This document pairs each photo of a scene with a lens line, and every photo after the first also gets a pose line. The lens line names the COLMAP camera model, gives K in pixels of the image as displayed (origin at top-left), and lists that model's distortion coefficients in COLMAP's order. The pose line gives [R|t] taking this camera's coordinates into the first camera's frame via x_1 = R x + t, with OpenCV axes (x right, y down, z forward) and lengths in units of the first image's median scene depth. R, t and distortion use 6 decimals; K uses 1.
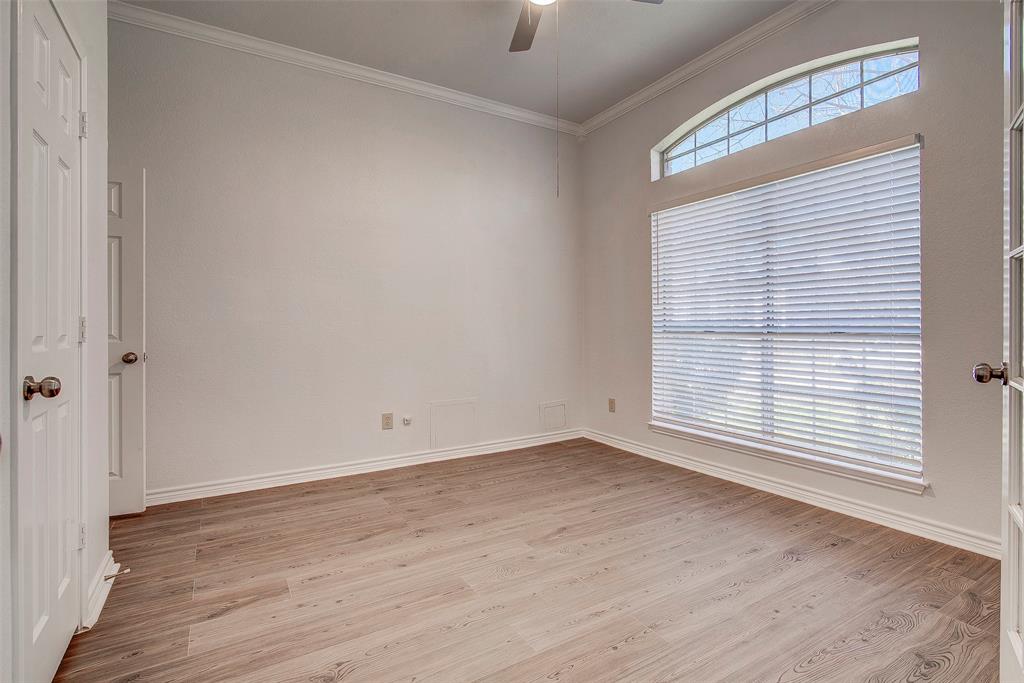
lens RADIAL K [[489.2, 0, 510.3], [0, 489.2, 327.9], [0, 0, 1]] dist [0.000715, 0.000190]
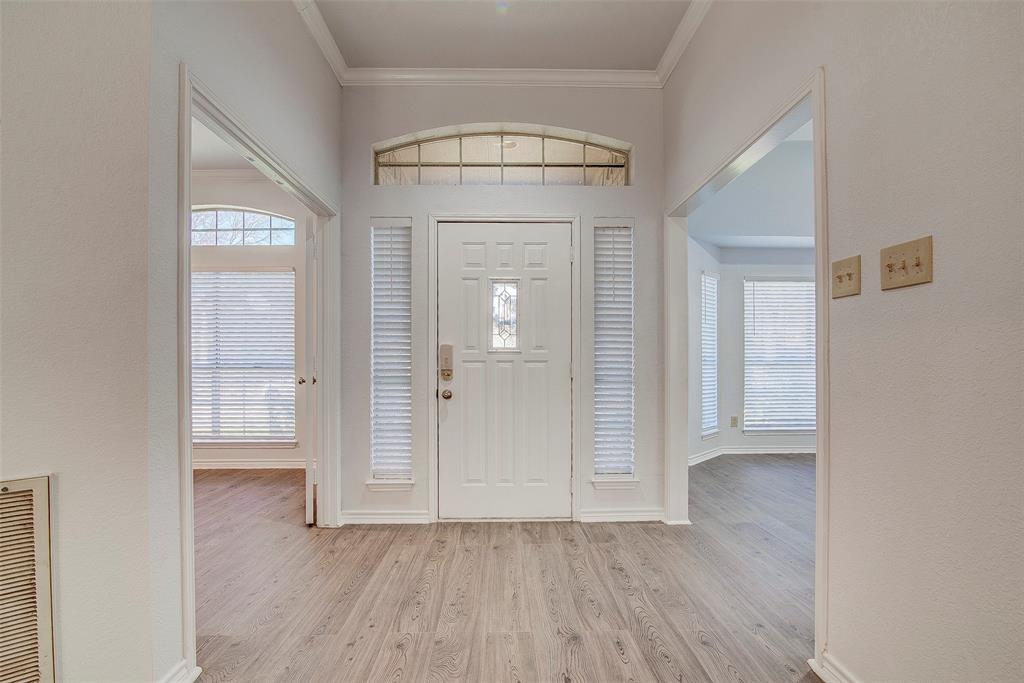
lens RADIAL K [[484.6, 0, 512.3], [0, 484.6, 361.2], [0, 0, 1]] dist [-0.046708, 0.000322]
pose [[0.488966, 0.005399, 0.872286, -0.482810], [-0.001293, 0.999984, -0.005465, -0.004982], [-0.872302, 0.001545, 0.488965, -0.813688]]
